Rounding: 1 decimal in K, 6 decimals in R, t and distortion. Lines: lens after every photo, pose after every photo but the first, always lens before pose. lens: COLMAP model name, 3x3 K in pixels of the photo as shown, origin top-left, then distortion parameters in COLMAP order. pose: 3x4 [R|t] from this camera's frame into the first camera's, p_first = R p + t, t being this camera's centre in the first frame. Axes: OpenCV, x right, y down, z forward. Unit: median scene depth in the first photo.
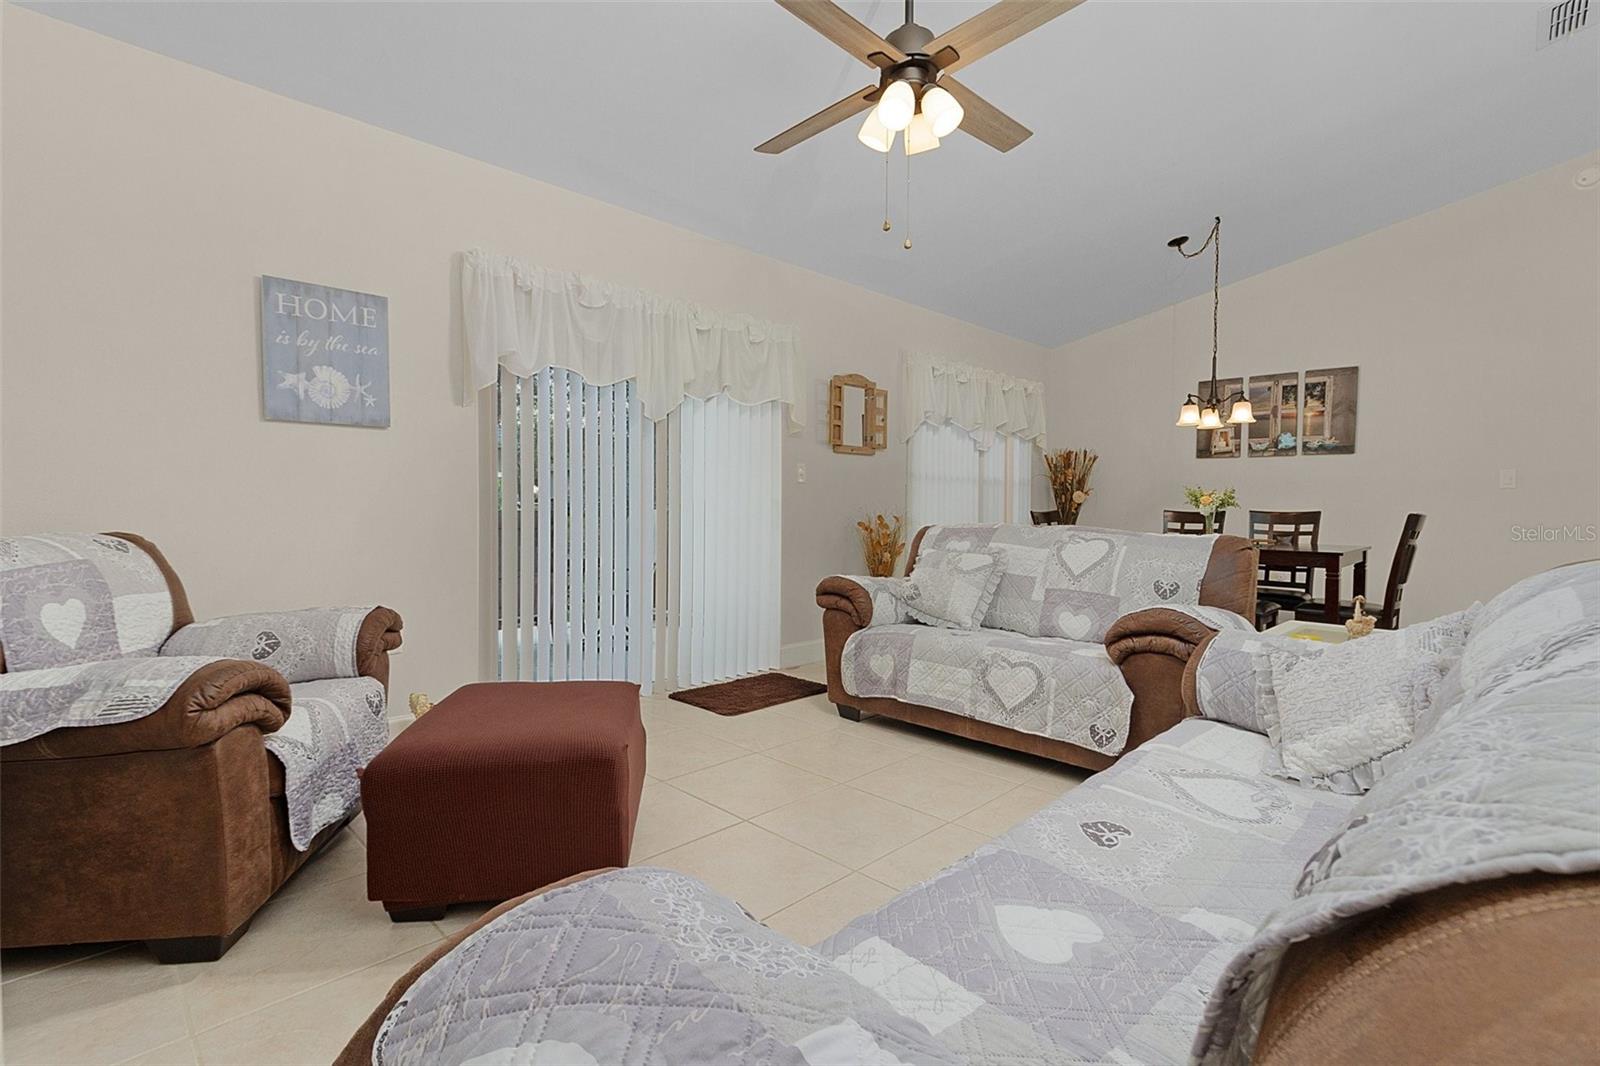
lens RADIAL K [[748.5, 0, 798.3], [0, 748.5, 528.9], [0, 0, 1]] dist [0.000932, 0.000146]
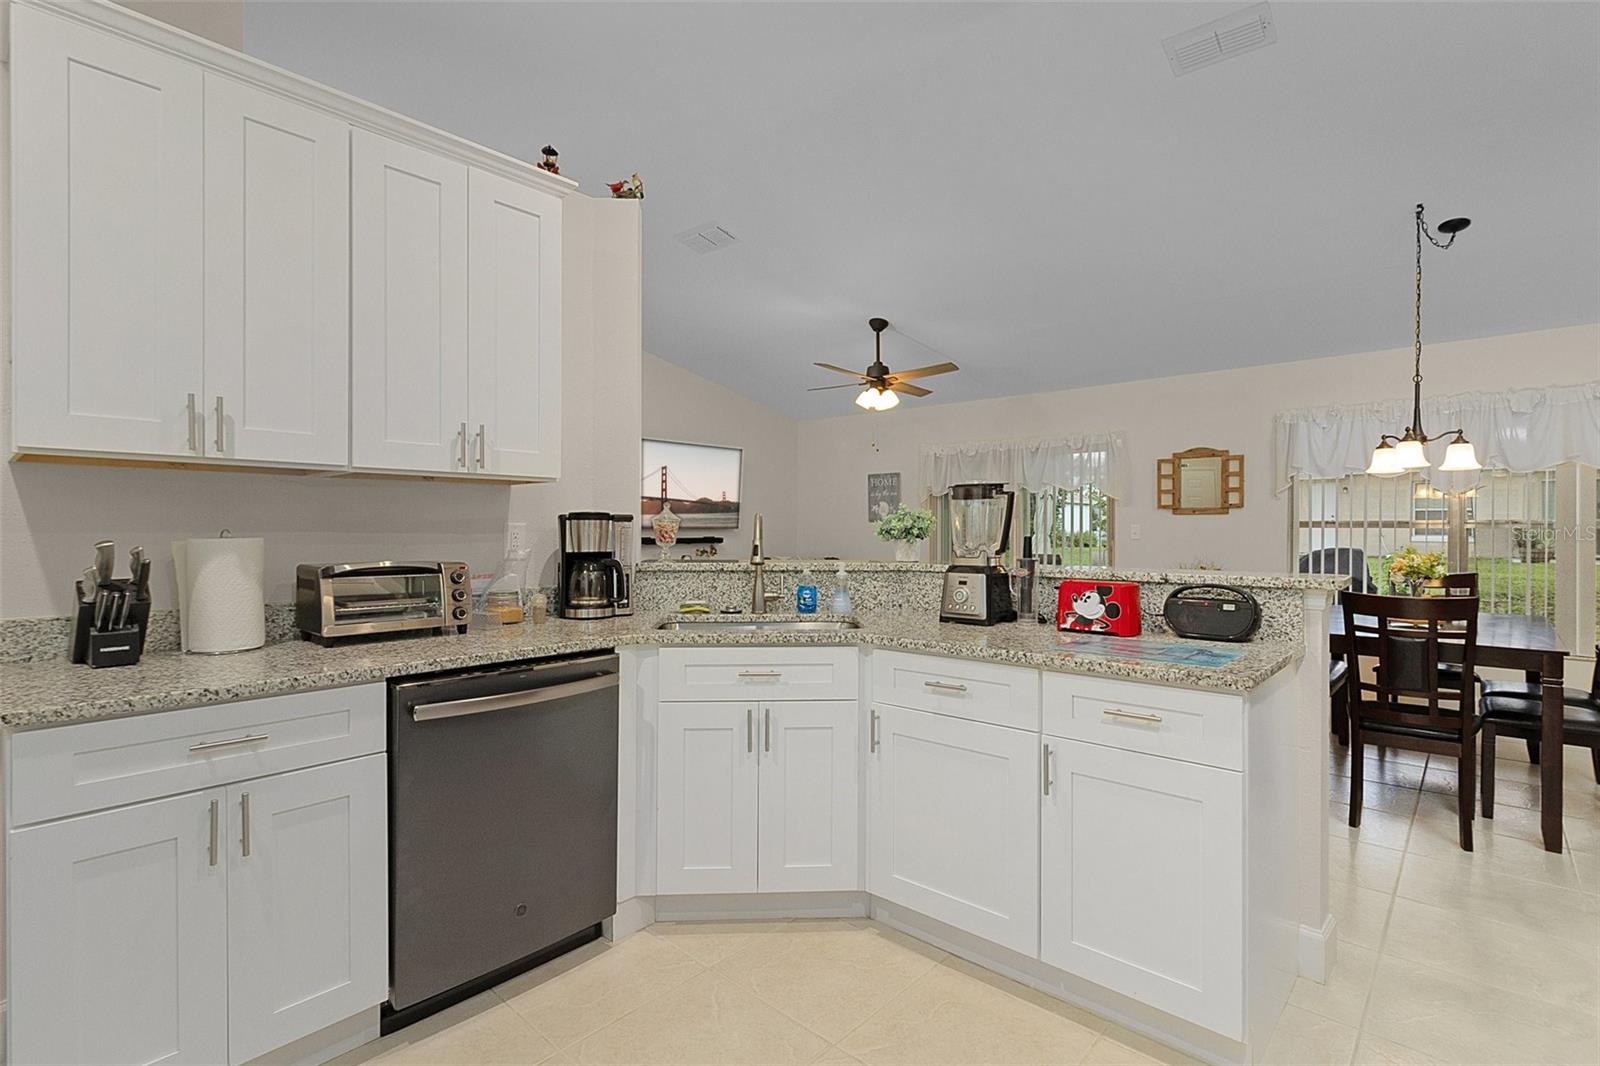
lens RADIAL K [[748.5, 0, 801.3], [0, 748.5, 536.2], [0, 0, 1]] dist [0.000932, 0.000146]
pose [[0.054710, 0.005592, -0.998487, 1.218069], [-0.033371, 0.999436, 0.003769, -0.047367], [0.997944, 0.033114, 0.054866, 0.298022]]
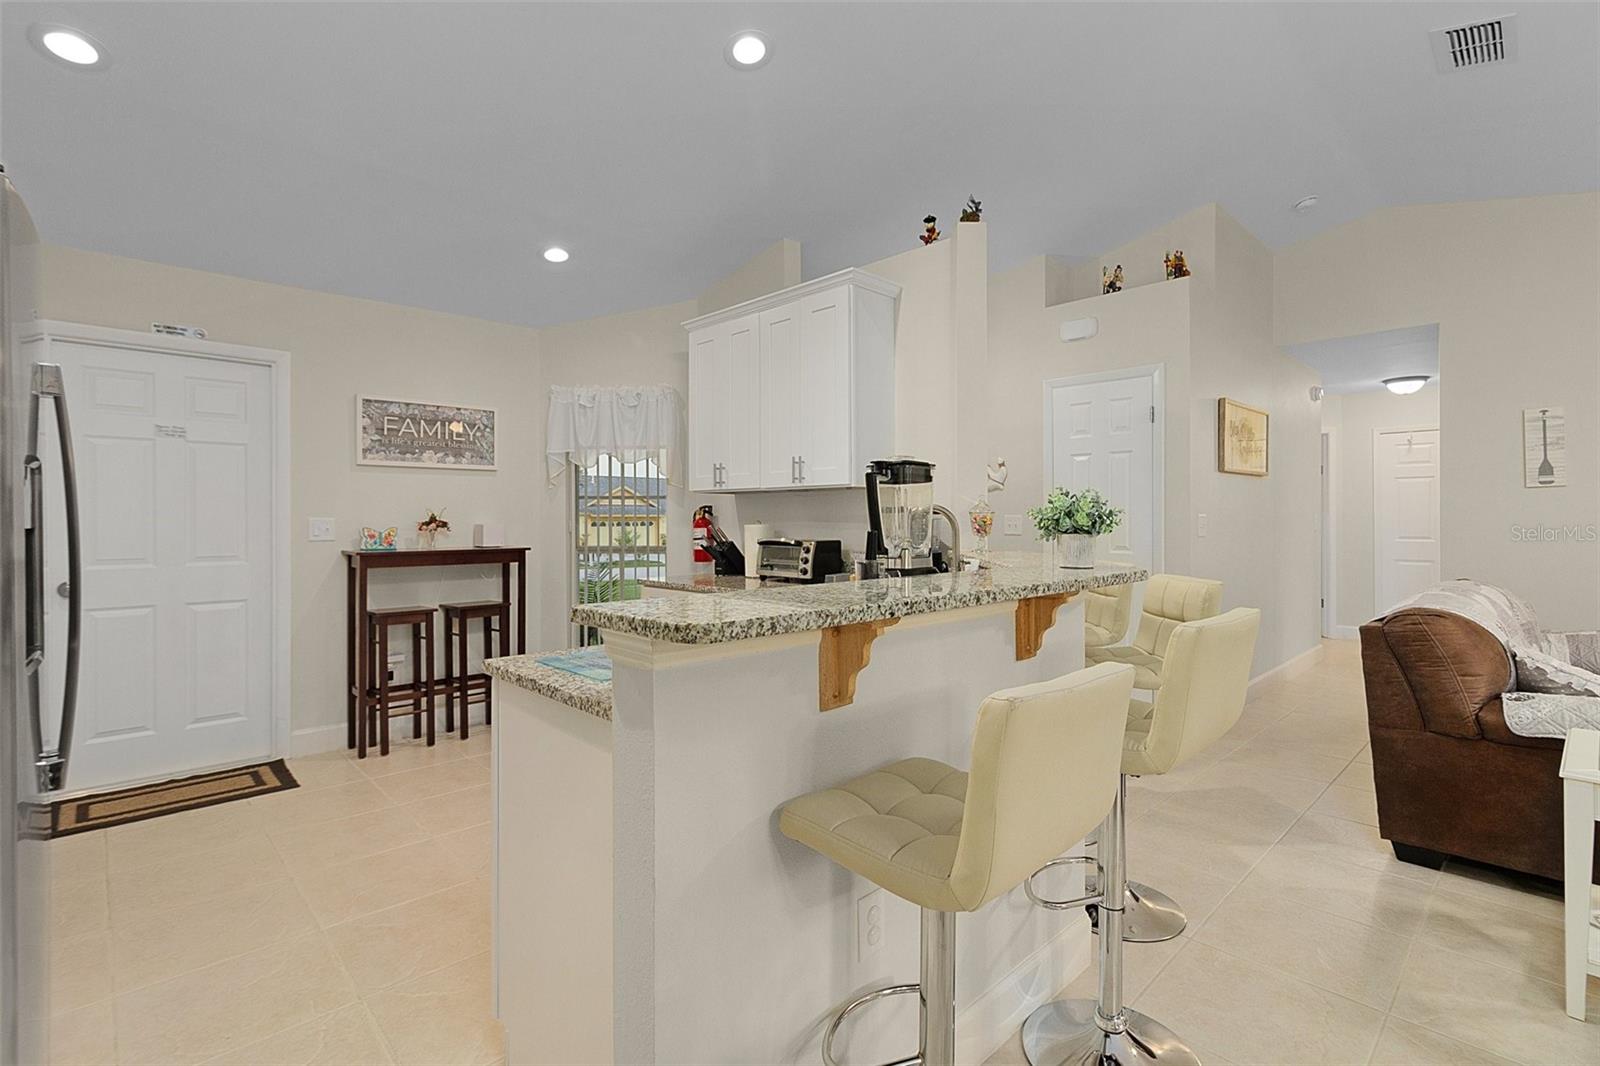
lens RADIAL K [[748.5, 0, 794.2], [0, 748.5, 516.5], [0, 0, 1]] dist [0.000932, 0.000146]
pose [[-0.999832, -0.002063, 0.018215, 0.768410], [-0.001491, 0.999507, 0.031362, -0.069158], [-0.018271, 0.031329, -0.999342, 0.839112]]
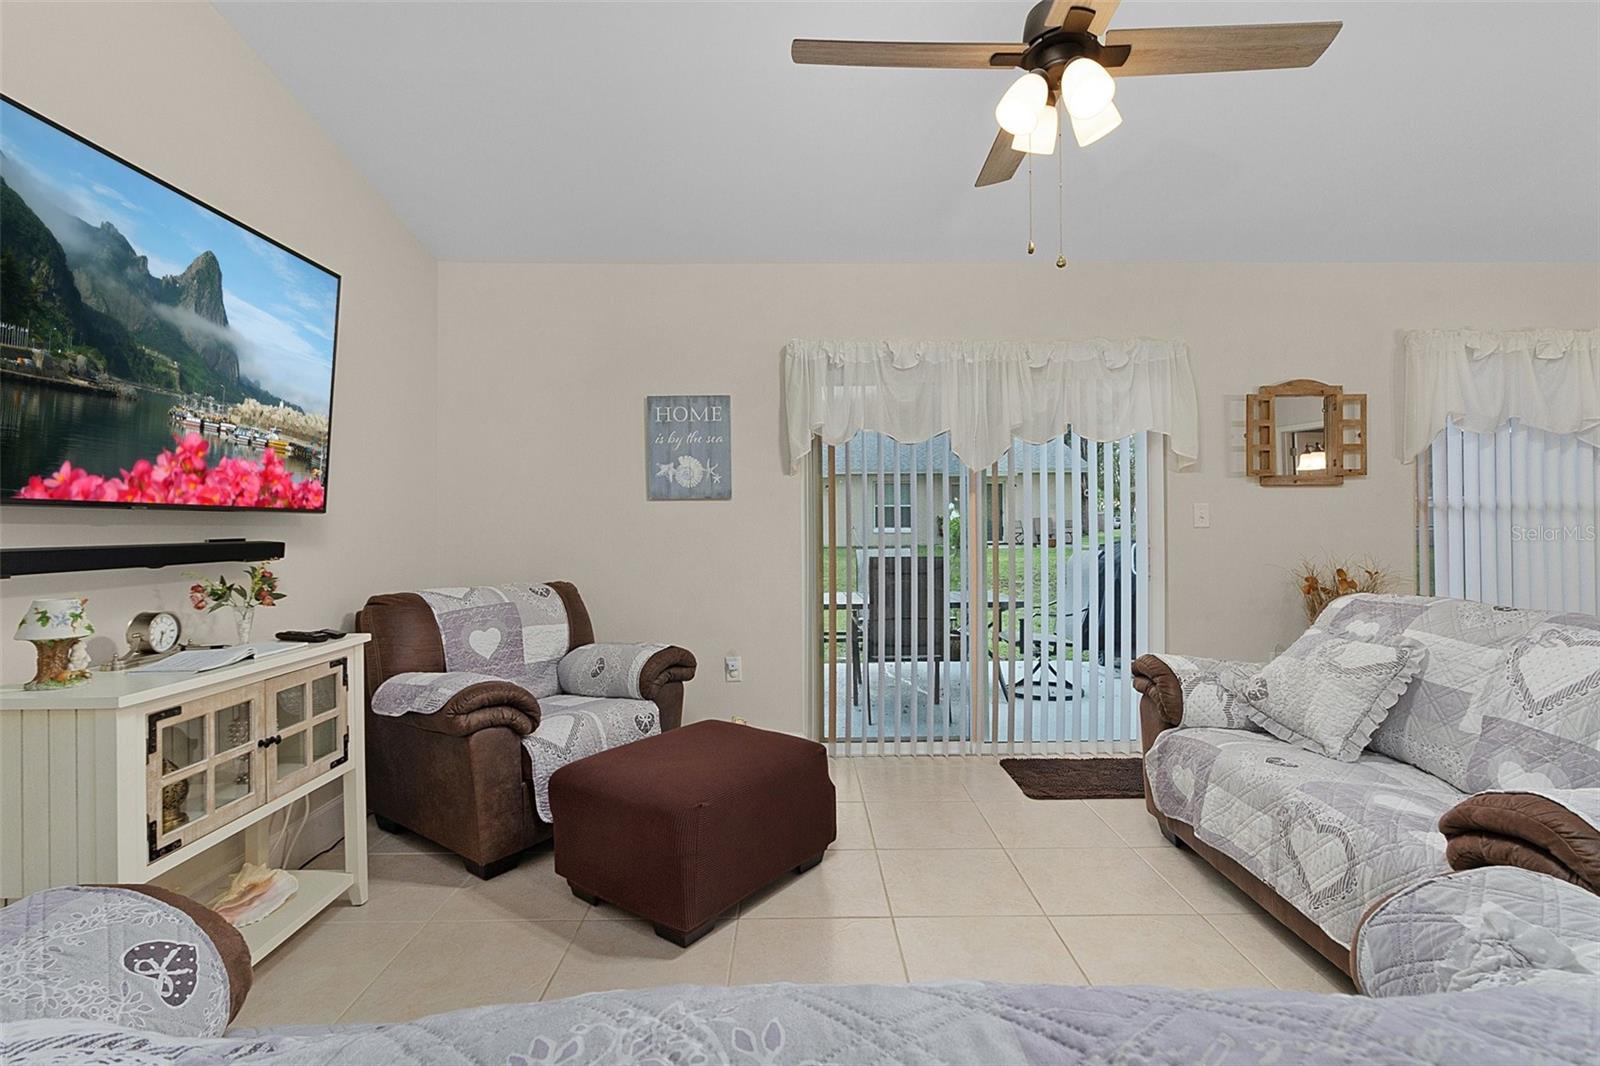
lens RADIAL K [[748.5, 0, 800.3], [0, 748.5, 524.5], [0, 0, 1]] dist [0.000932, 0.000146]
pose [[0.712781, -0.010716, -0.701305, 0.240177], [-0.011521, 0.999570, -0.026983, -0.035005], [0.701292, 0.027313, 0.712350, 0.113512]]
